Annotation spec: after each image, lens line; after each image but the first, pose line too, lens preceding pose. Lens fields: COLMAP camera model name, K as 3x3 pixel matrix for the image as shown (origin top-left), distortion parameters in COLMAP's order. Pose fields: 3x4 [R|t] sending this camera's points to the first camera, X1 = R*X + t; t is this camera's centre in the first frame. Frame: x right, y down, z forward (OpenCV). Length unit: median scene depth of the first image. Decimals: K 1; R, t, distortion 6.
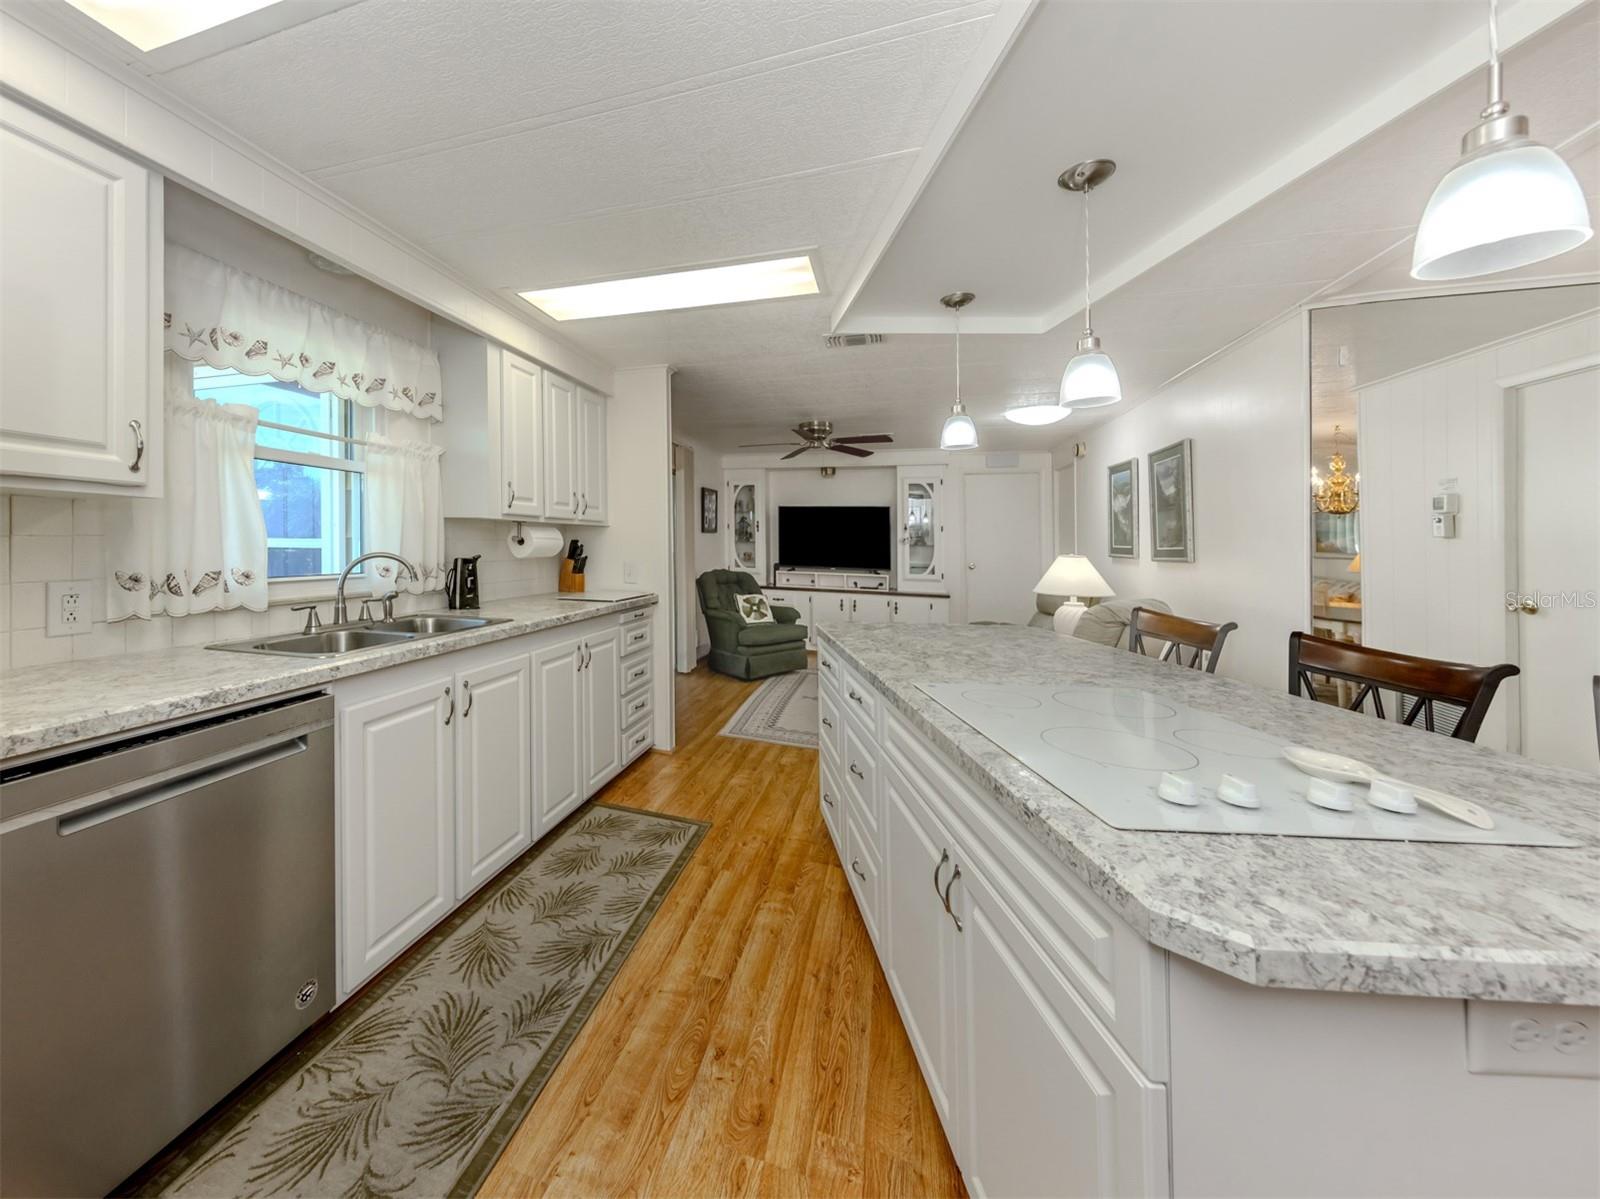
lens RADIAL K [[556.0, 0, 725.3], [0, 556.0, 540.0], [0, 0, 1]] dist [-0.010161, -0.000528]
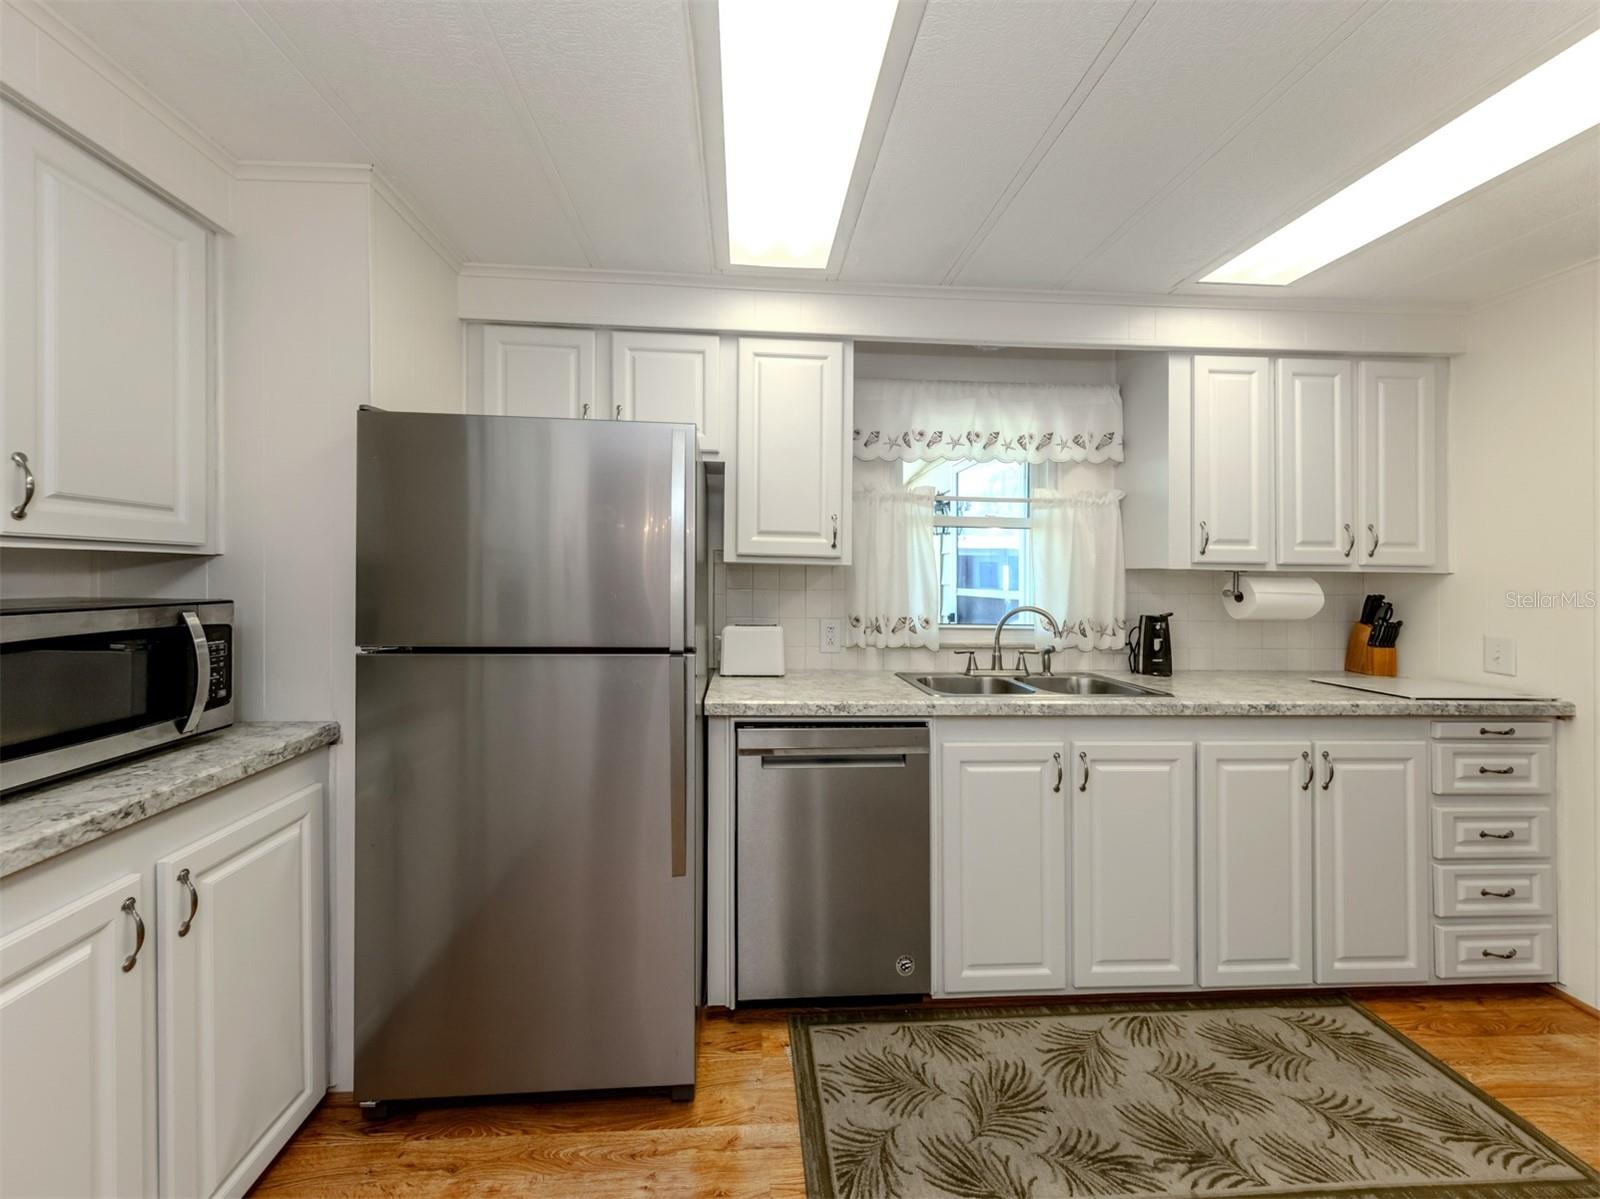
lens RADIAL K [[593.2, 0, 766.0], [0, 593.2, 591.2], [0, 0, 1]] dist [-0.005208, 0.000187]
pose [[0.343813, 0.013462, -0.938941, 0.240222], [-0.005760, 0.999909, 0.012226, -0.016686], [0.939020, 0.001205, 0.343860, 0.164264]]
